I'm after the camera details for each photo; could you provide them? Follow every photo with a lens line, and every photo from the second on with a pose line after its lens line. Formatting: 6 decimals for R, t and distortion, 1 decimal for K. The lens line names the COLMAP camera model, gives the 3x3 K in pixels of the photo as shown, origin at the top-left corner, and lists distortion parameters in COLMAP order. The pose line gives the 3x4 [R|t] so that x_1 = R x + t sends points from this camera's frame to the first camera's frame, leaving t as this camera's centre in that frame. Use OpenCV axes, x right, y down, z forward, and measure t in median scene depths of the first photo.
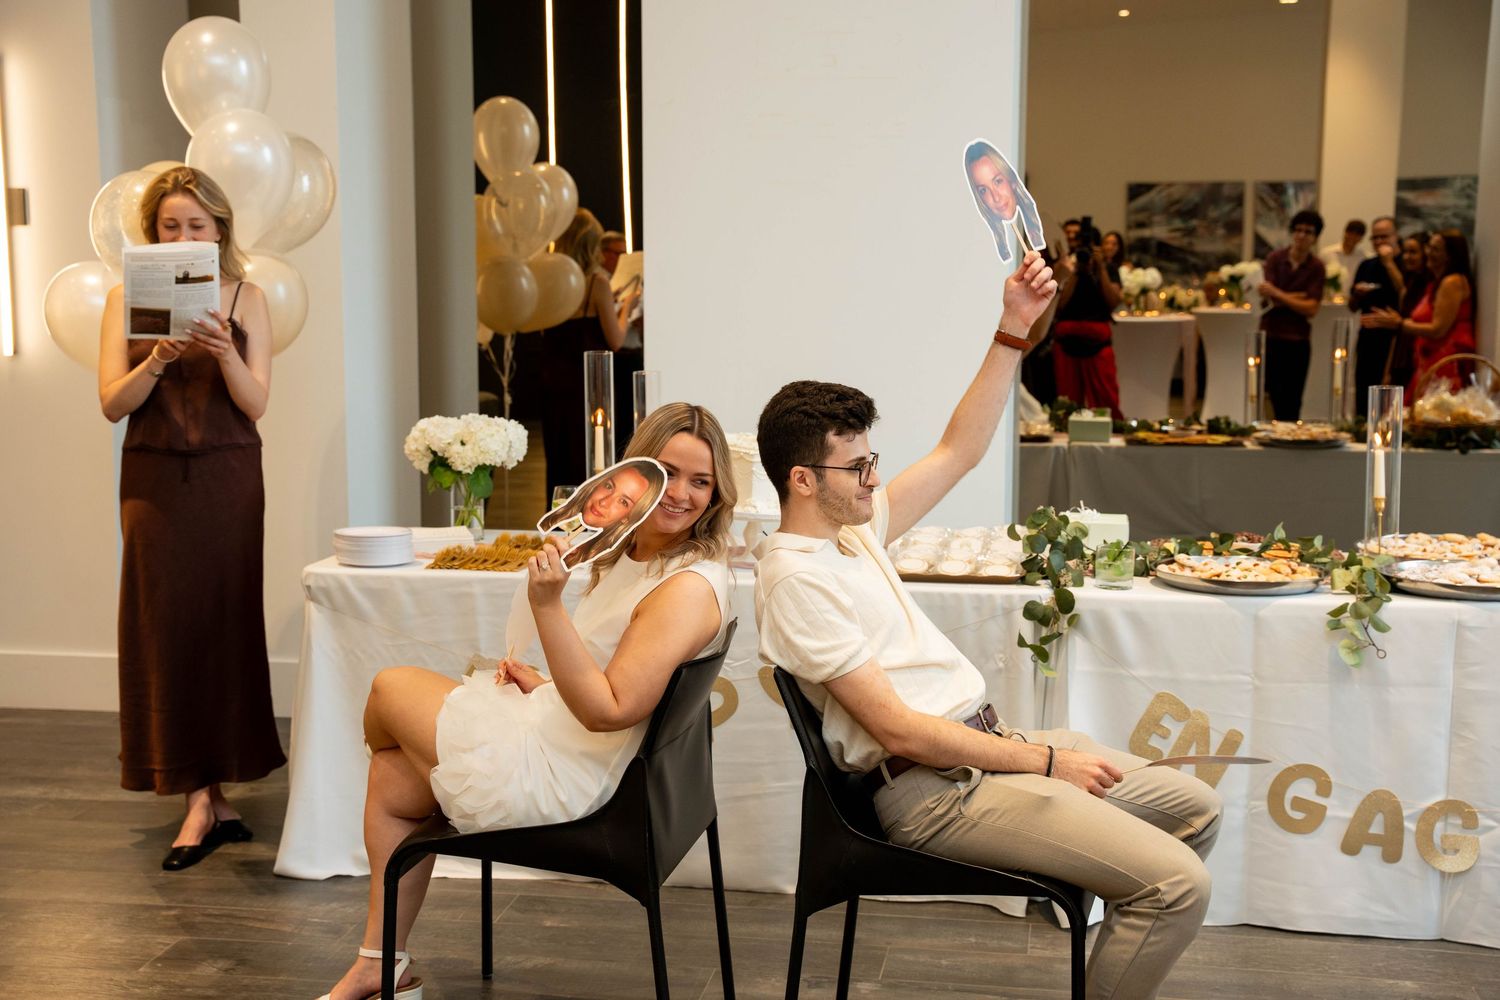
lens RADIAL K [[1960.9, 0, 750.0], [0, 1960.9, 500.0], [0, 0, 1]] dist [0.124948, 0.033247]
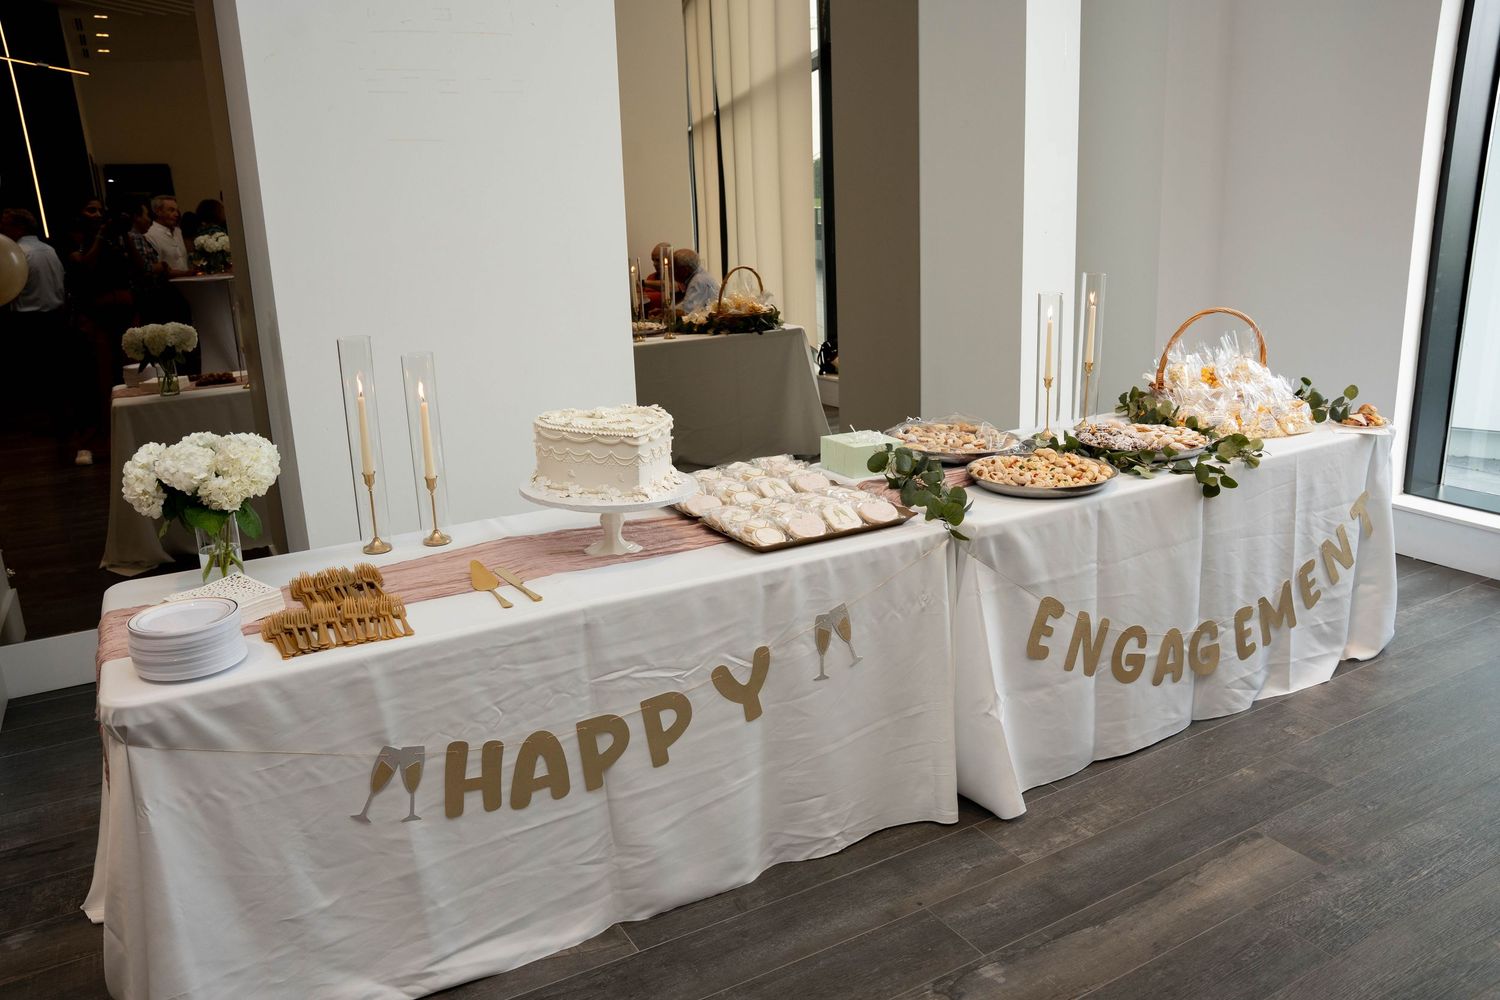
lens RADIAL K [[1135.4, 0, 750.0], [0, 1135.4, 500.0], [0, 0, 1]] dist [-0.056426, 0.004478]
pose [[0.756947, -0.192957, 0.624339, -0.289933], [0.101527, 0.978535, 0.179334, -0.084257], [-0.645542, -0.072359, 0.760289, 0.572113]]
